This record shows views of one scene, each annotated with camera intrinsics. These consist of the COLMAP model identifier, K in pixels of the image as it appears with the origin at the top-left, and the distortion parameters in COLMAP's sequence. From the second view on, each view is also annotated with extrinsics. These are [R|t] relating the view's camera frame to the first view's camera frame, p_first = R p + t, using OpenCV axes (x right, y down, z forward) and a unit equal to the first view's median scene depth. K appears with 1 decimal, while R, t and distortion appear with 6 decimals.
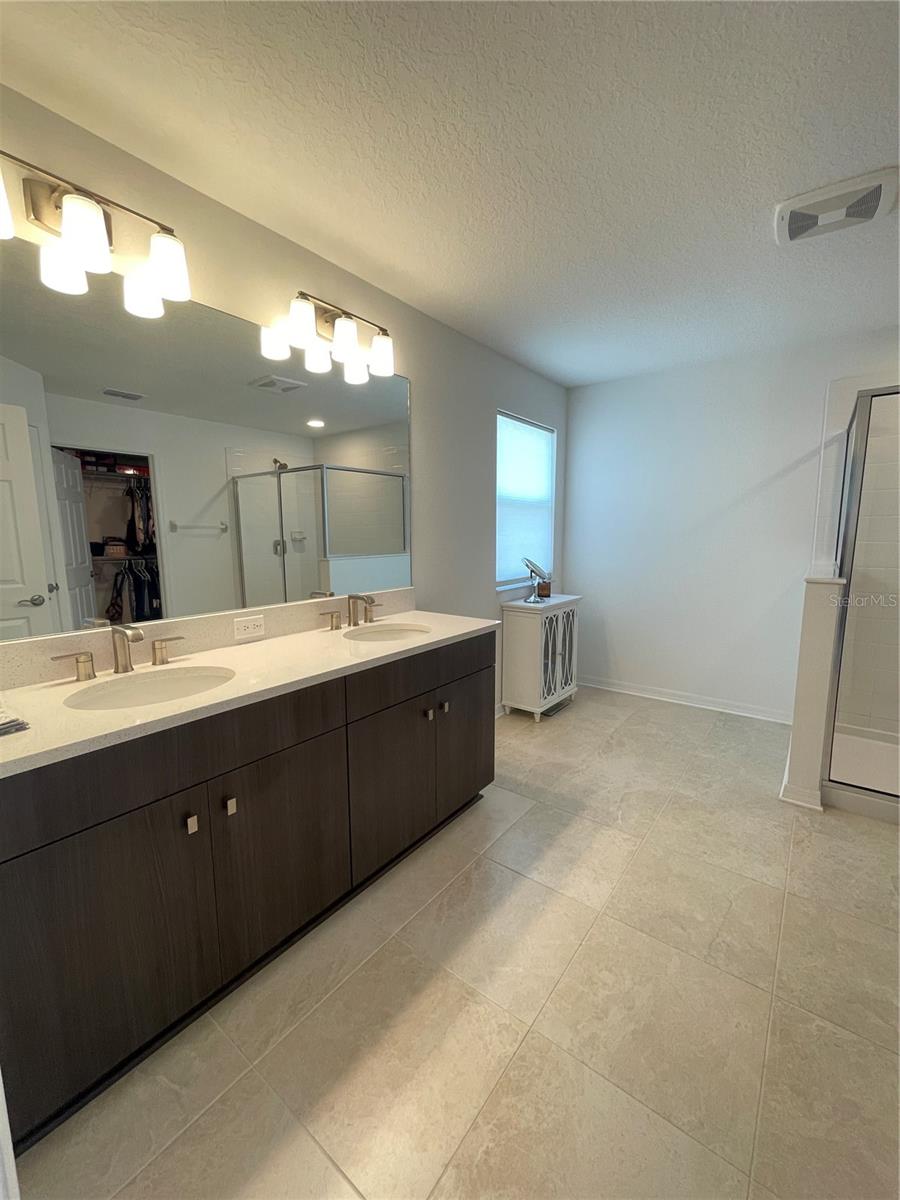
lens RADIAL K [[486.1, 0, 451.7], [0, 486.1, 590.4], [0, 0, 1]] dist [-0.002190, -0.000413]
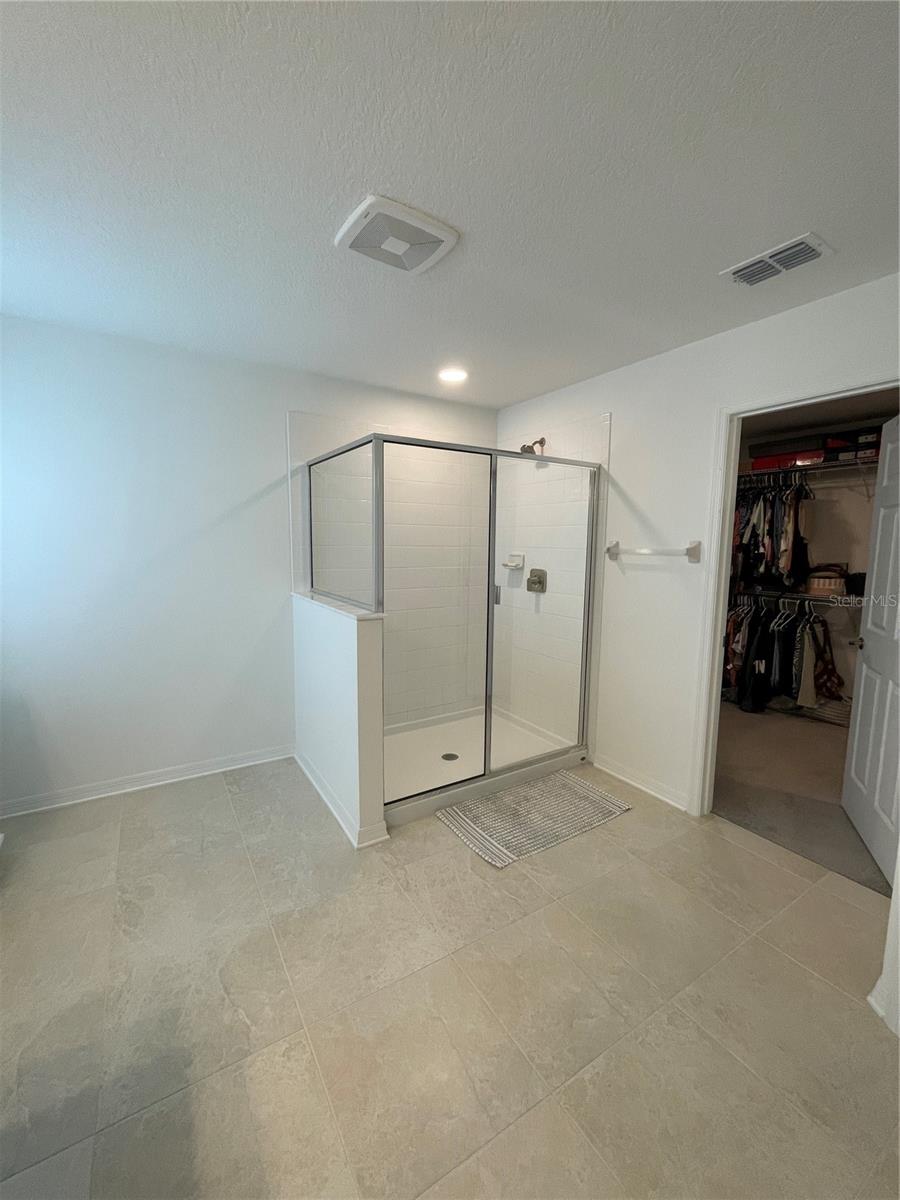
lens RADIAL K [[486.1, 0, 450.9], [0, 486.1, 595.4], [0, 0, 1]] dist [-0.002190, -0.000413]
pose [[0.350951, -0.083448, 0.932668, -0.099090], [0.093858, 0.994140, 0.053630, -0.091094], [-0.931678, 0.068717, 0.356727, 0.442203]]
